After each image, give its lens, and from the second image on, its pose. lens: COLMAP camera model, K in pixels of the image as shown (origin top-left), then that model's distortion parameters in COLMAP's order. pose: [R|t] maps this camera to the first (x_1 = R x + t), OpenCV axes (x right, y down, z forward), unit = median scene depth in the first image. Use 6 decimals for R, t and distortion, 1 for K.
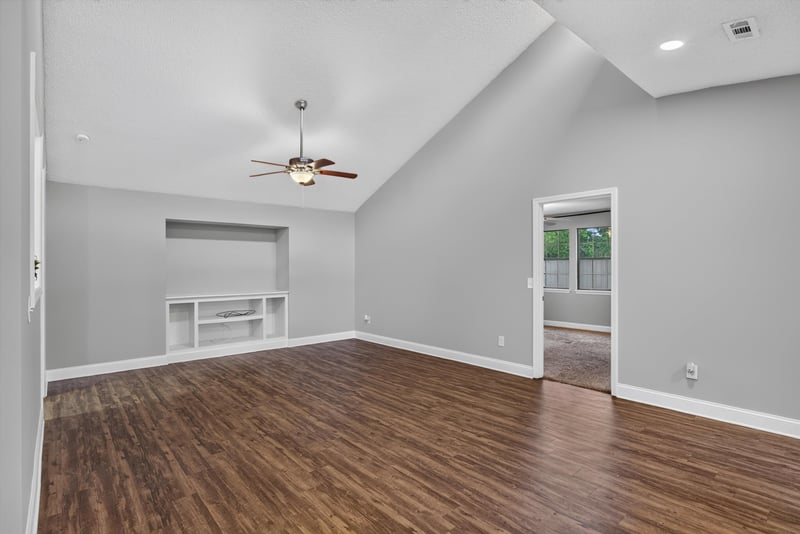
lens RADIAL K [[399.4, 0, 400.0], [0, 399.4, 267.0], [0, 0, 1]] dist [-0.013022, 0.000116]
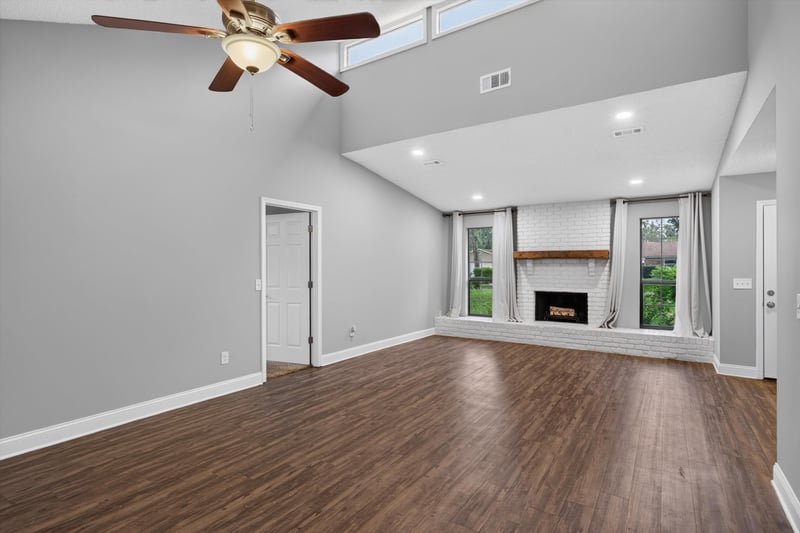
lens RADIAL K [[399.4, 0, 400.0], [0, 399.4, 266.5], [0, 0, 1]] dist [-0.013022, 0.000116]
pose [[-0.264506, 0.006403, 0.964363, -0.871497], [0.002738, 0.999979, -0.005889, 0.004576], [-0.964380, 0.001082, -0.264518, 1.193868]]
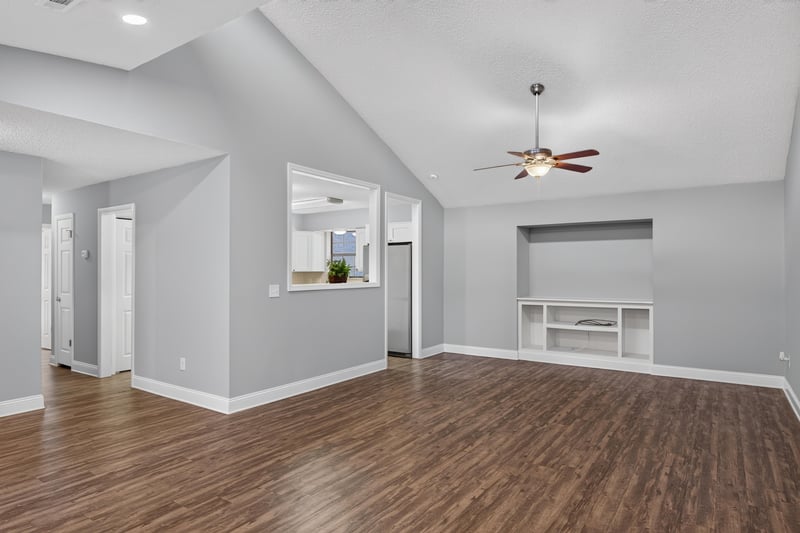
lens RADIAL K [[470.1, 0, 403.4], [0, 470.1, 268.4], [0, 0, 1]] dist [-0.005446, 0.000386]
pose [[0.259397, -0.001376, -0.965770, 0.856622], [-0.000363, 0.999999, -0.001522, -0.004984], [0.965771, 0.000745, 0.259396, 0.543691]]
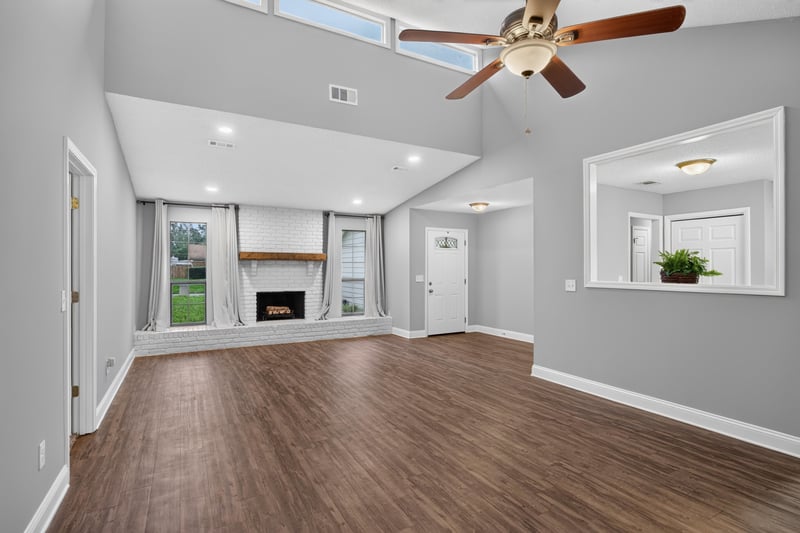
lens RADIAL K [[399.4, 0, 400.0], [0, 399.4, 266.5], [0, 0, 1]] dist [-0.013022, 0.000116]
pose [[-0.978776, 0.006641, 0.204824, -0.245868], [0.005881, 0.999973, -0.004320, 0.002257], [-0.204847, -0.003024, -0.978789, 1.809072]]
